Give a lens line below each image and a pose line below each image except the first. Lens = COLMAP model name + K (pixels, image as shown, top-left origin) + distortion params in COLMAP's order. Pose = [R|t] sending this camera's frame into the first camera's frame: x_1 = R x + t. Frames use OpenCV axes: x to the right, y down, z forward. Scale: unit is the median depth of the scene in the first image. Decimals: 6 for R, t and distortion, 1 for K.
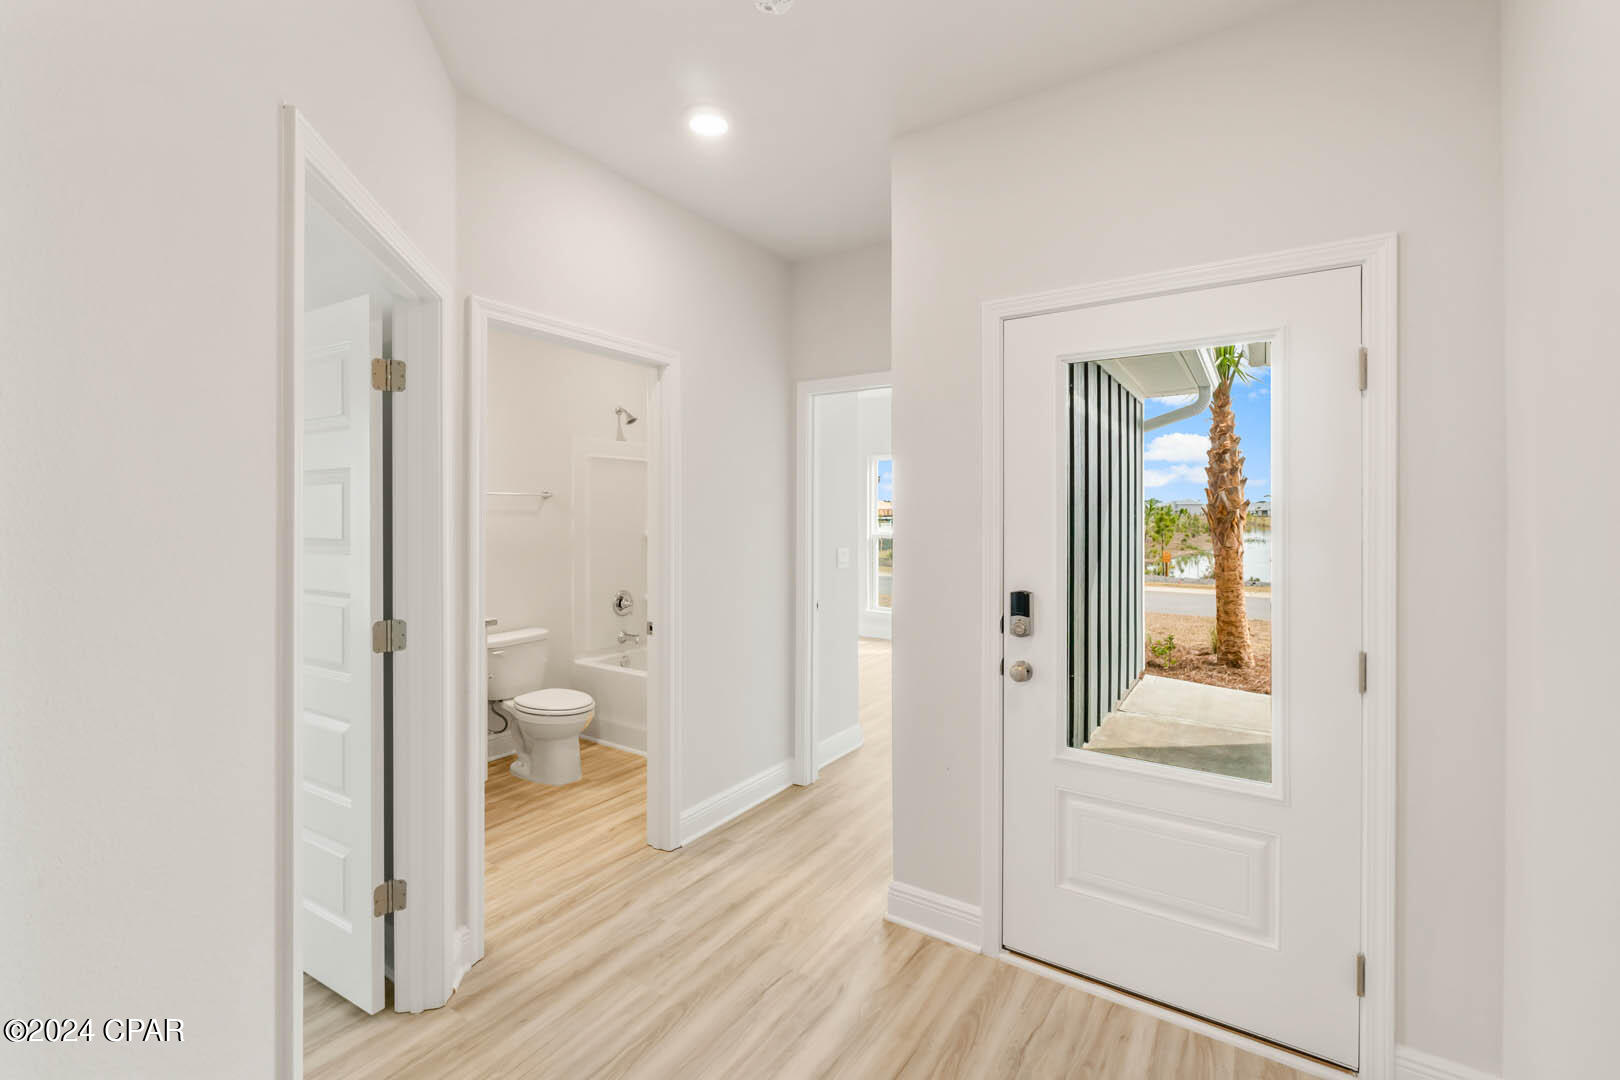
lens RADIAL K [[693.2, 0, 809.9], [0, 693.2, 508.0], [0, 0, 1]] dist [-0.002679, -0.000539]
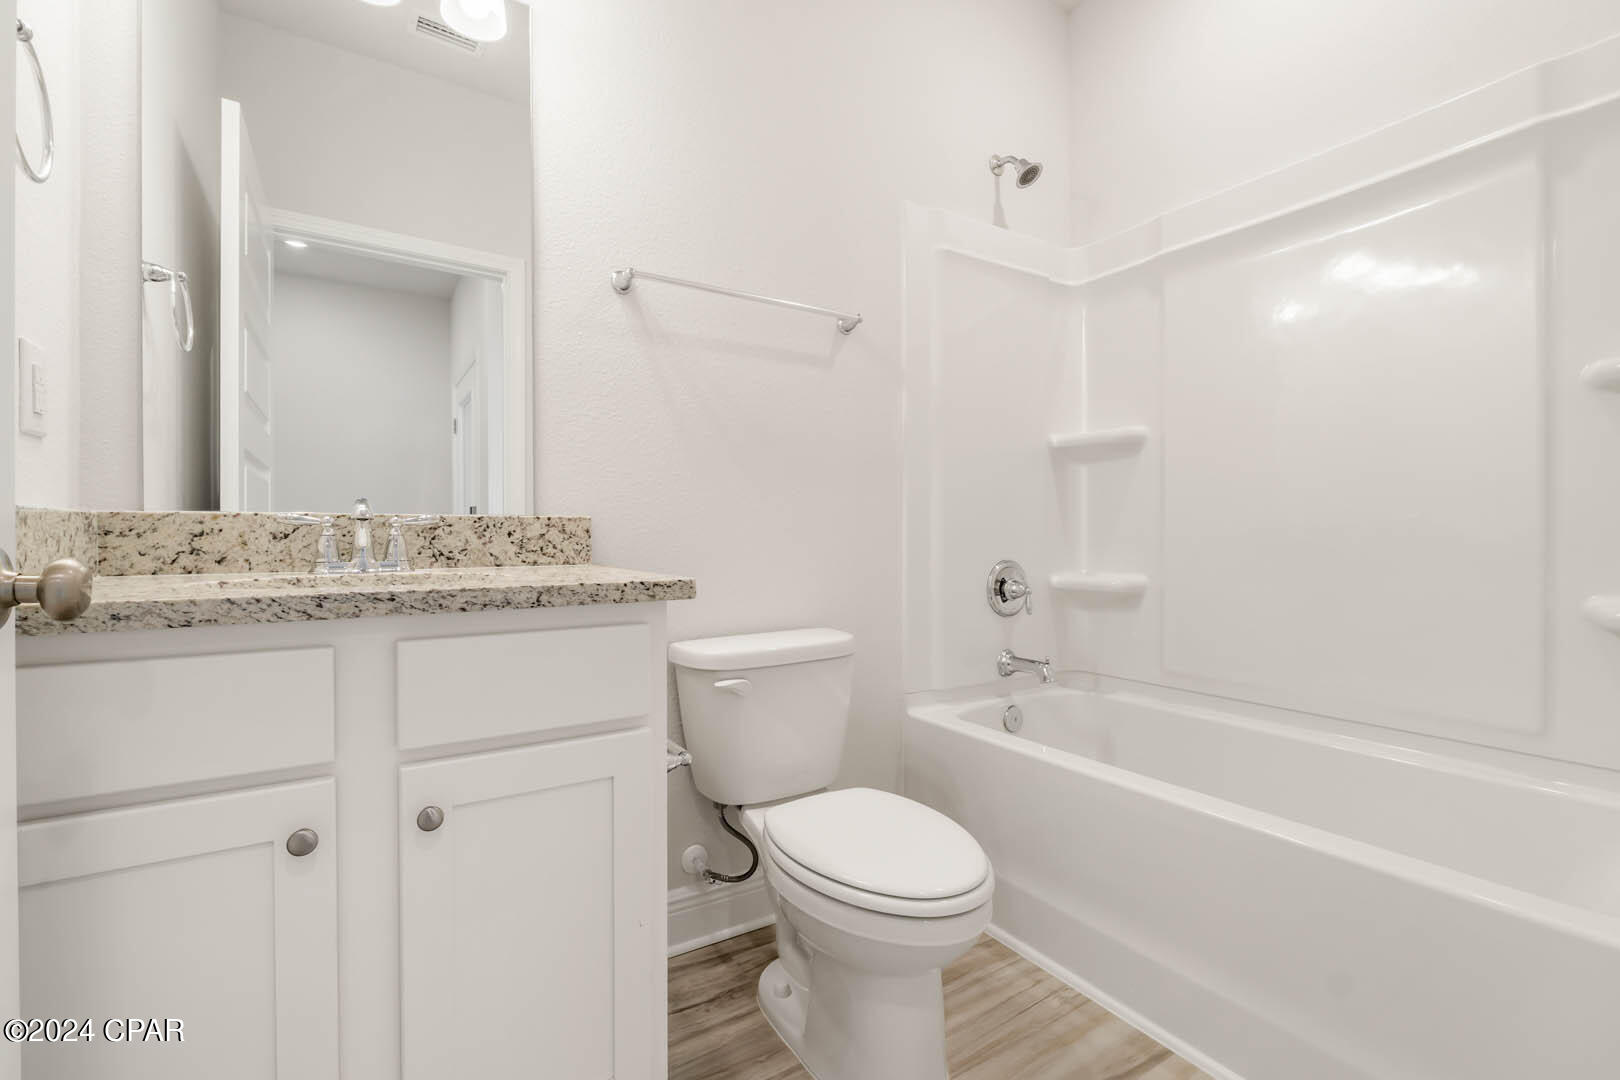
lens RADIAL K [[693.2, 0, 808.1], [0, 693.2, 539.2], [0, 0, 1]] dist [-0.002679, -0.000539]
pose [[0.911994, 0.001432, -0.410201, -0.216047], [0.002479, 0.999956, 0.009003, 0.107429], [0.410196, -0.009228, 0.911951, 0.570329]]
